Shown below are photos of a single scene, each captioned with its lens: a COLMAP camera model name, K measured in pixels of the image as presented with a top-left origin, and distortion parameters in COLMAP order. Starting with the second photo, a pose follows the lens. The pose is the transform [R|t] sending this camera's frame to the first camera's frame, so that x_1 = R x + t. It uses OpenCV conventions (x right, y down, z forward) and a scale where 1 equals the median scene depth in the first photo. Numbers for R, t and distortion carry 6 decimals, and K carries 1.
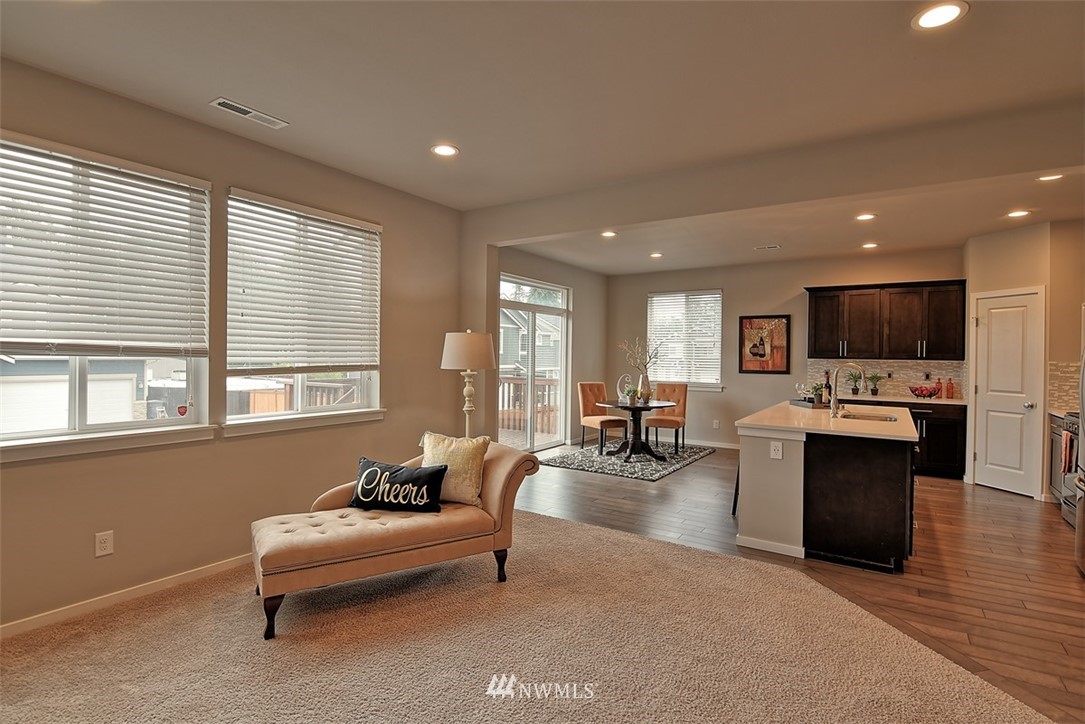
lens RADIAL K [[527.8, 0, 535.7], [0, 527.8, 357.4], [0, 0, 1]] dist [-0.005598, -0.010553]
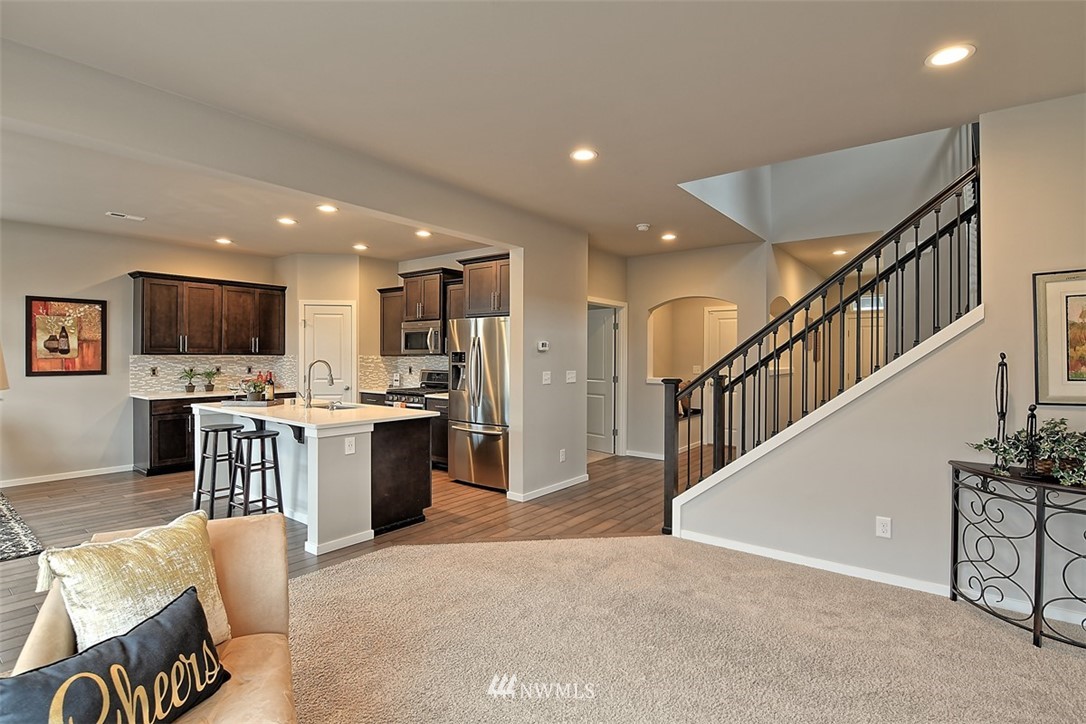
lens RADIAL K [[526.5, 0, 538.4], [0, 526.5, 358.1], [0, 0, 1]] dist [-0.008654, -0.009257]
pose [[0.073440, -0.017000, 0.997155, -0.283939], [0.002143, 0.999855, 0.016888, -0.005470], [-0.997297, 0.000897, 0.073466, 0.298620]]
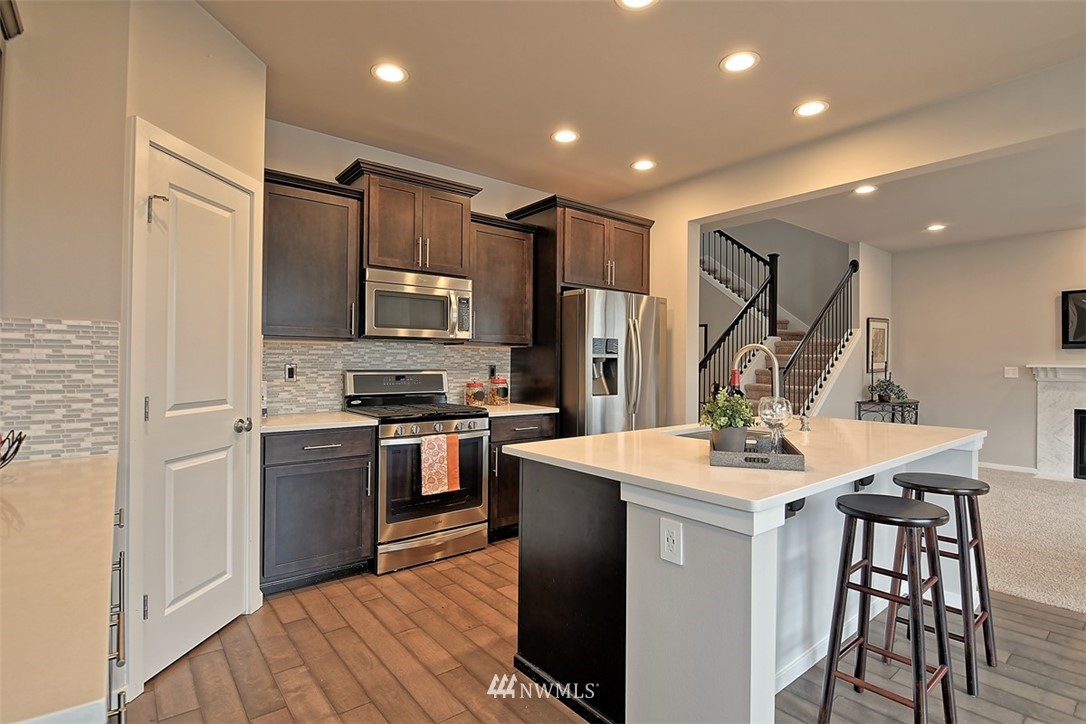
lens RADIAL K [[526.5, 0, 538.4], [0, 526.5, 358.1], [0, 0, 1]] dist [-0.008654, -0.009257]
pose [[-0.952582, -0.017814, 0.303761, 0.410267], [-0.018014, 0.999835, 0.002143, 0.018801], [-0.303749, -0.003430, -0.952746, 1.025761]]
